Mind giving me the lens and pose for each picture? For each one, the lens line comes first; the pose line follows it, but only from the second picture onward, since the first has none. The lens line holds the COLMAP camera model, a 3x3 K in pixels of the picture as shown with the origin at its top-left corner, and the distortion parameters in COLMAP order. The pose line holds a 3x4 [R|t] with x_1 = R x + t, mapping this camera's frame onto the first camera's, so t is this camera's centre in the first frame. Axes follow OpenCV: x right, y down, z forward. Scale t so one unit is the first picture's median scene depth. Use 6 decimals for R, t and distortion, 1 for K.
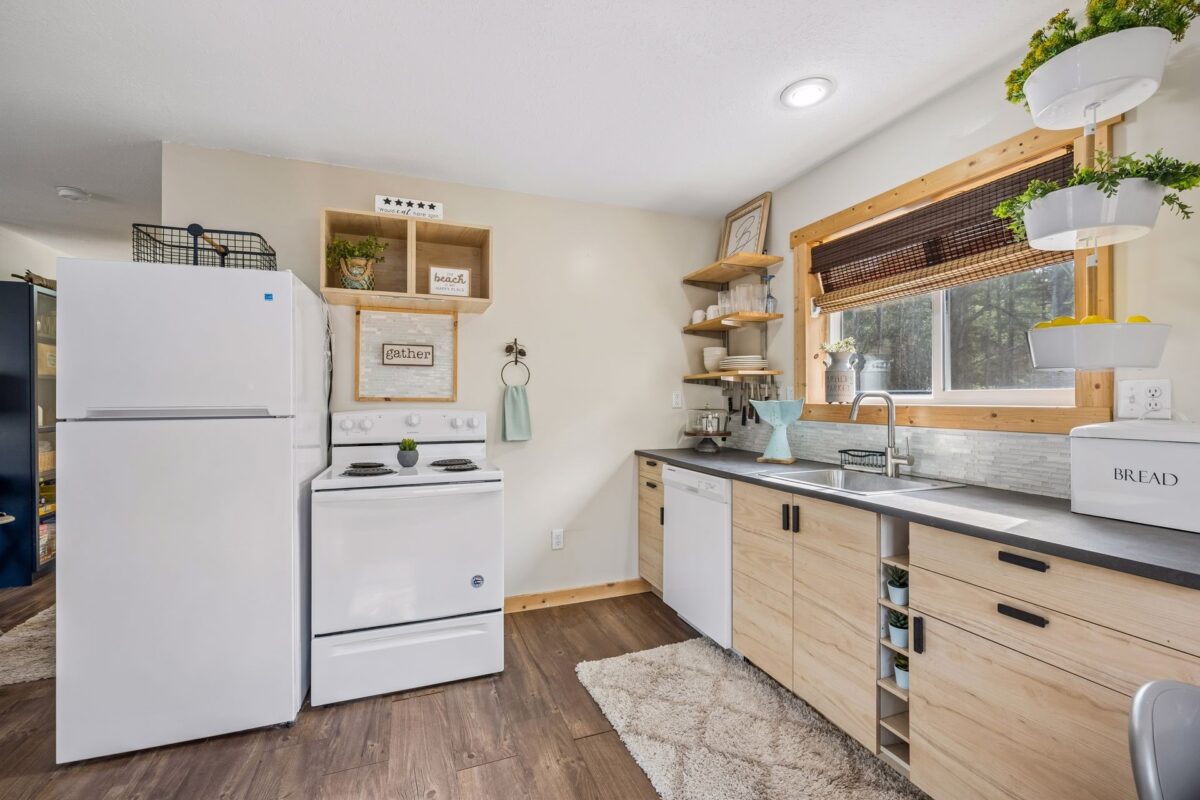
lens RADIAL K [[516.1, 0, 600.6], [0, 516.1, 389.2], [0, 0, 1]] dist [-0.000790, -0.000065]
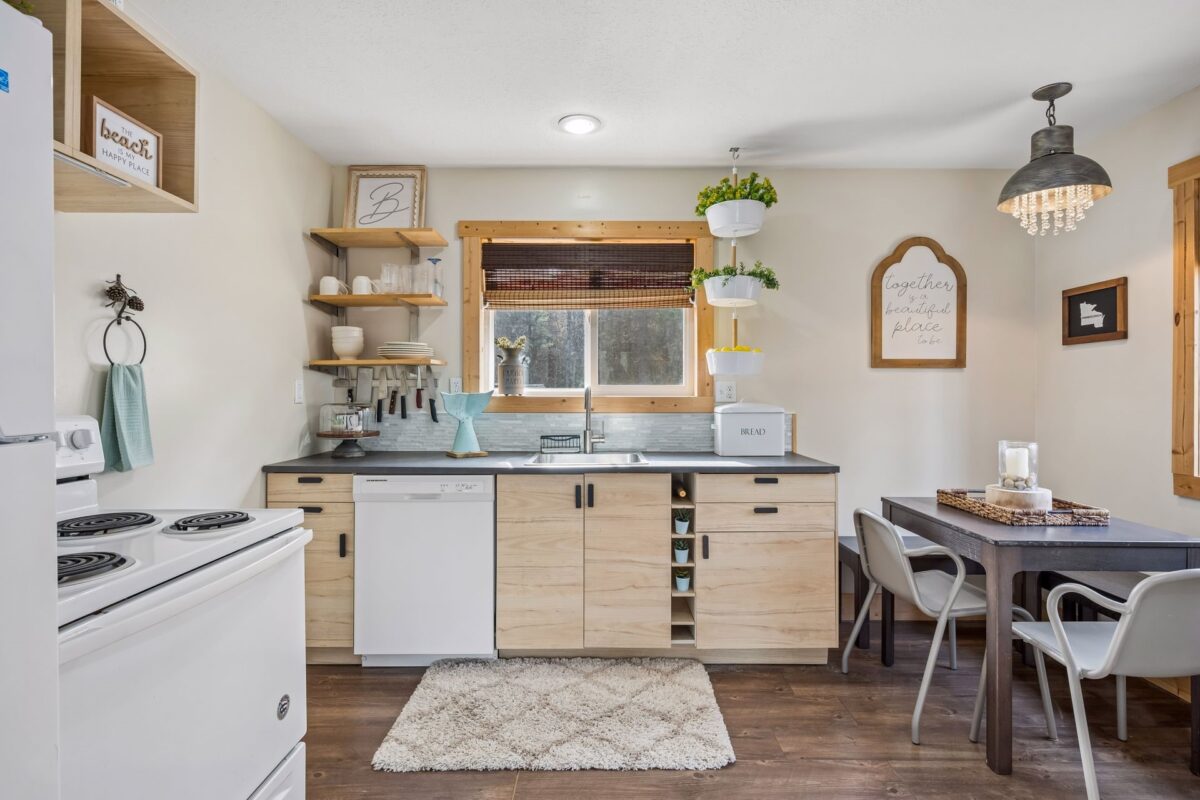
lens RADIAL K [[591.4, 0, 601.4], [0, 591.4, 392.9], [0, 0, 1]] dist [-0.000009, 0.000654]
pose [[0.359792, -0.002219, 0.933030, -0.683493], [-0.016691, 0.999822, 0.008814, 0.008043], [-0.932883, -0.018745, 0.359691, 0.409718]]
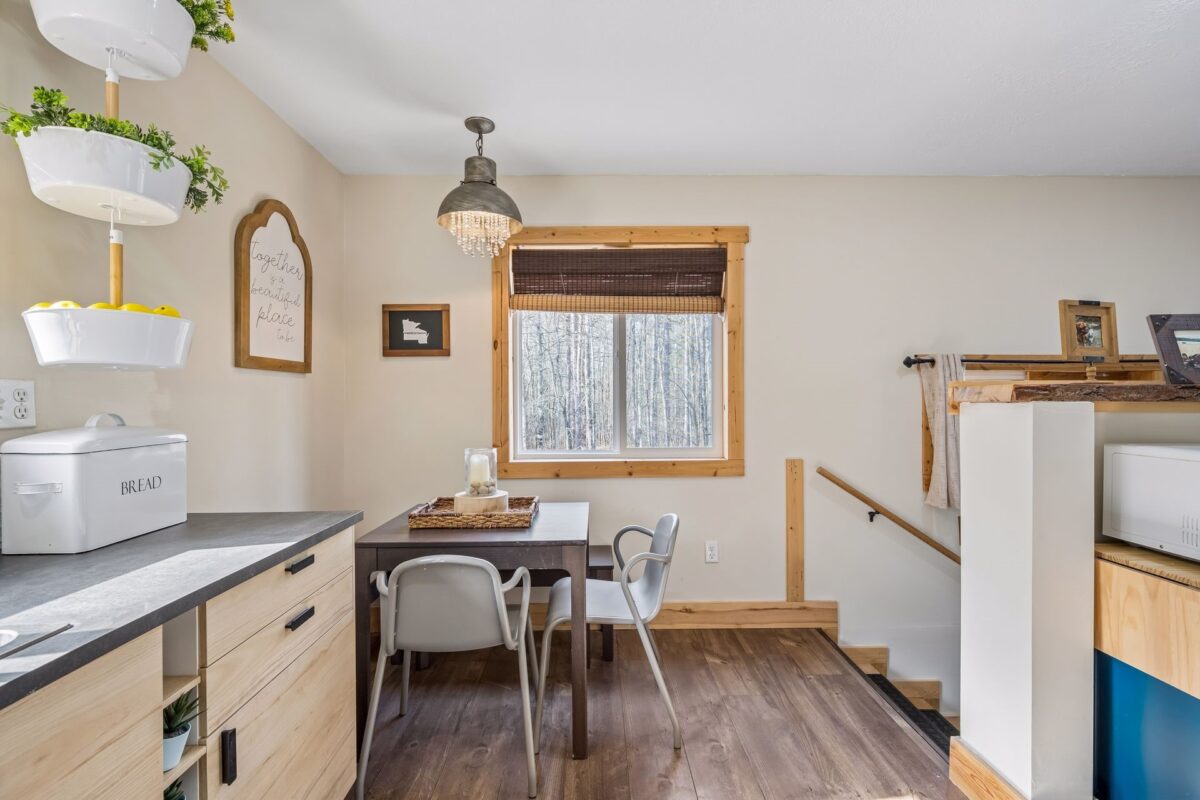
lens RADIAL K [[548.8, 0, 600.0], [0, 548.8, 400.0], [0, 0, 1]] dist [0.001018, -0.000122]
pose [[-0.938476, 0.003176, 0.345329, -0.046173], [-0.001596, 0.999907, -0.013534, 0.014773], [-0.345340, -0.013253, -0.938384, 0.924429]]
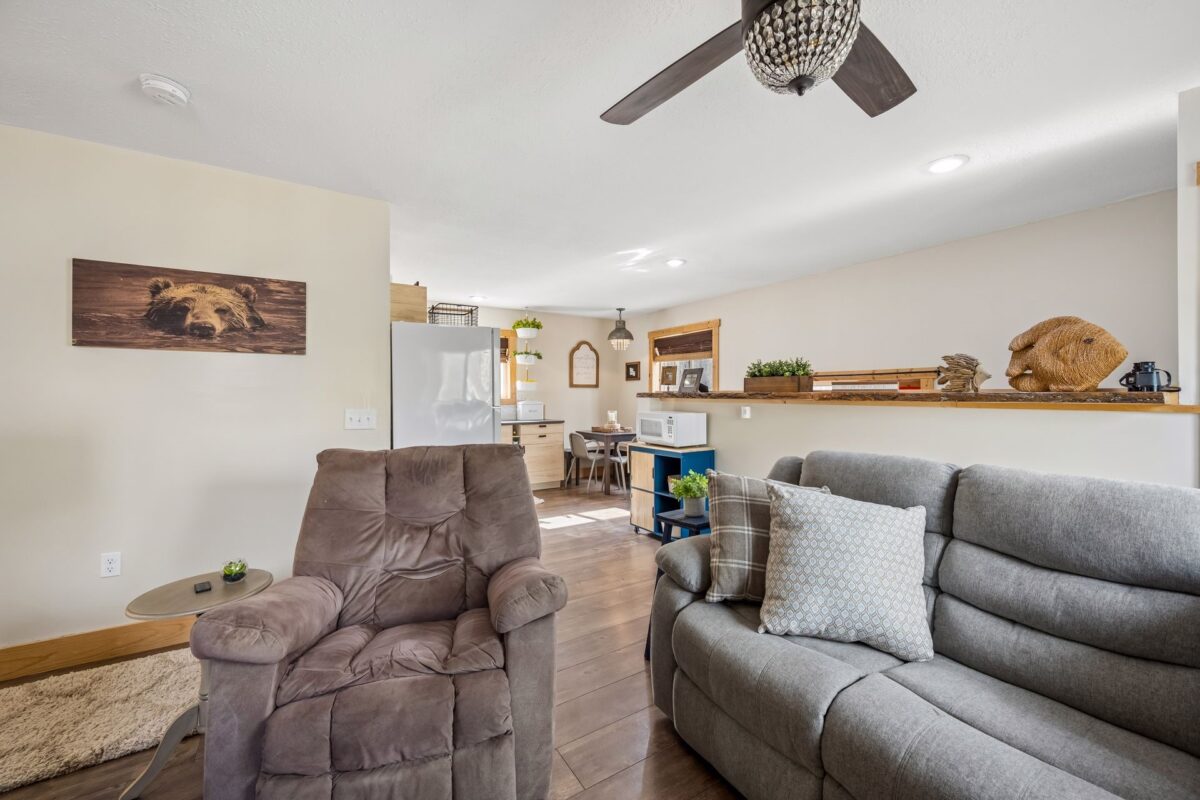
lens RADIAL K [[476.6, 0, 602.5], [0, 476.6, 393.4], [0, 0, 1]] dist [0.001074, 0.000127]
pose [[-0.196442, 0.002350, 0.980513, -2.156121], [-0.015513, 0.999865, -0.005504, 0.003315], [-0.980393, -0.016292, -0.196379, 0.703164]]
